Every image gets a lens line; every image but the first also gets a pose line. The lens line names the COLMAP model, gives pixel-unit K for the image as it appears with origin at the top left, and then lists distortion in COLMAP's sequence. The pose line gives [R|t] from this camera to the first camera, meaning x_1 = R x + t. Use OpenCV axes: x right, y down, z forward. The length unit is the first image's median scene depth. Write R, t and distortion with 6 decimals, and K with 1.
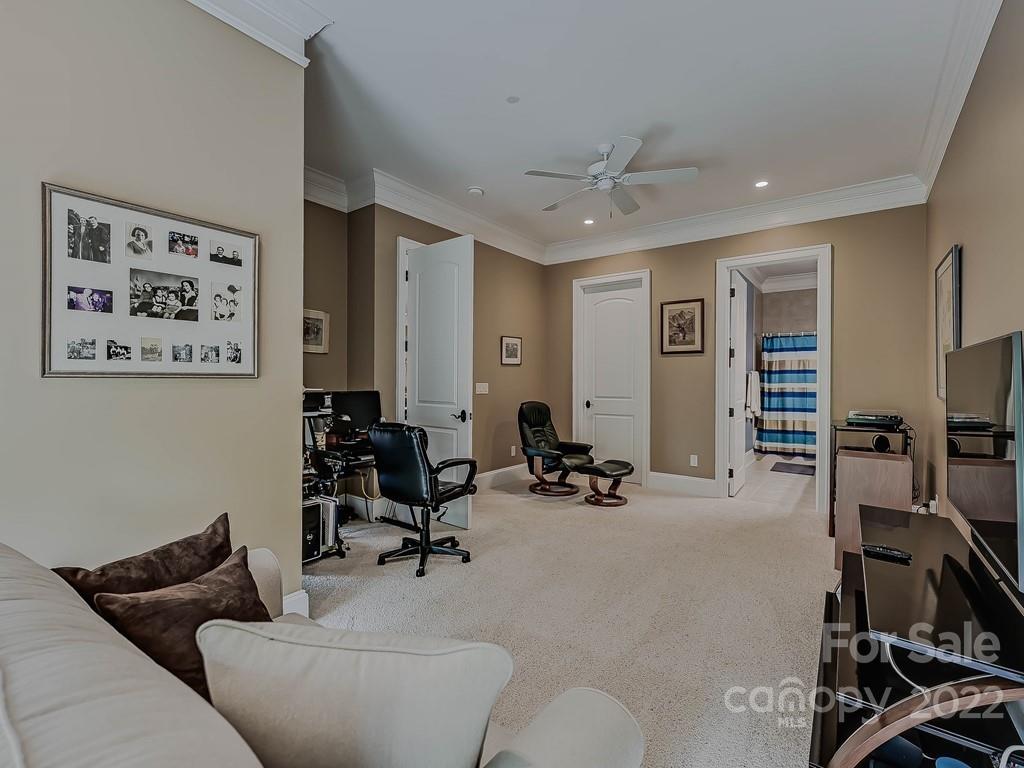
lens RADIAL K [[460.9, 0, 509.5], [0, 460.9, 377.3], [0, 0, 1]] dist [0.000217, 0.000008]
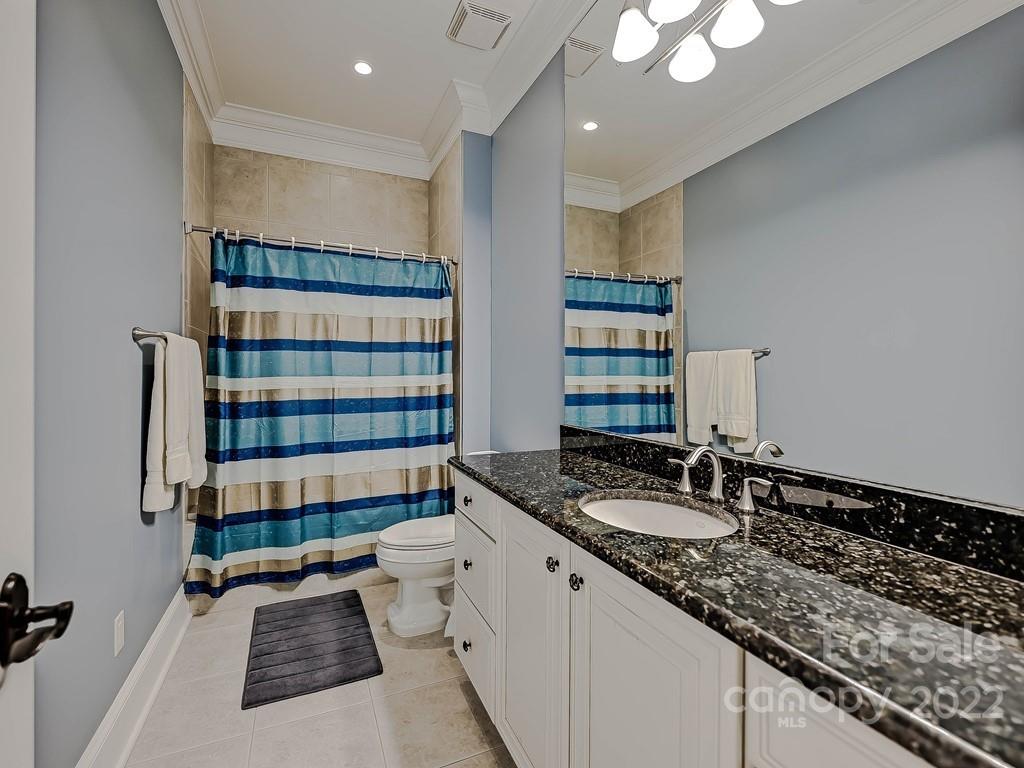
lens RADIAL K [[460.9, 0, 509.5], [0, 460.9, 377.3], [0, 0, 1]] dist [0.000217, 0.000008]
pose [[0.494133, -0.008633, 0.869343, 0.374006], [0.002190, 0.999960, 0.008685, 0.010653], [-0.869383, -0.002388, 0.494132, 0.664181]]
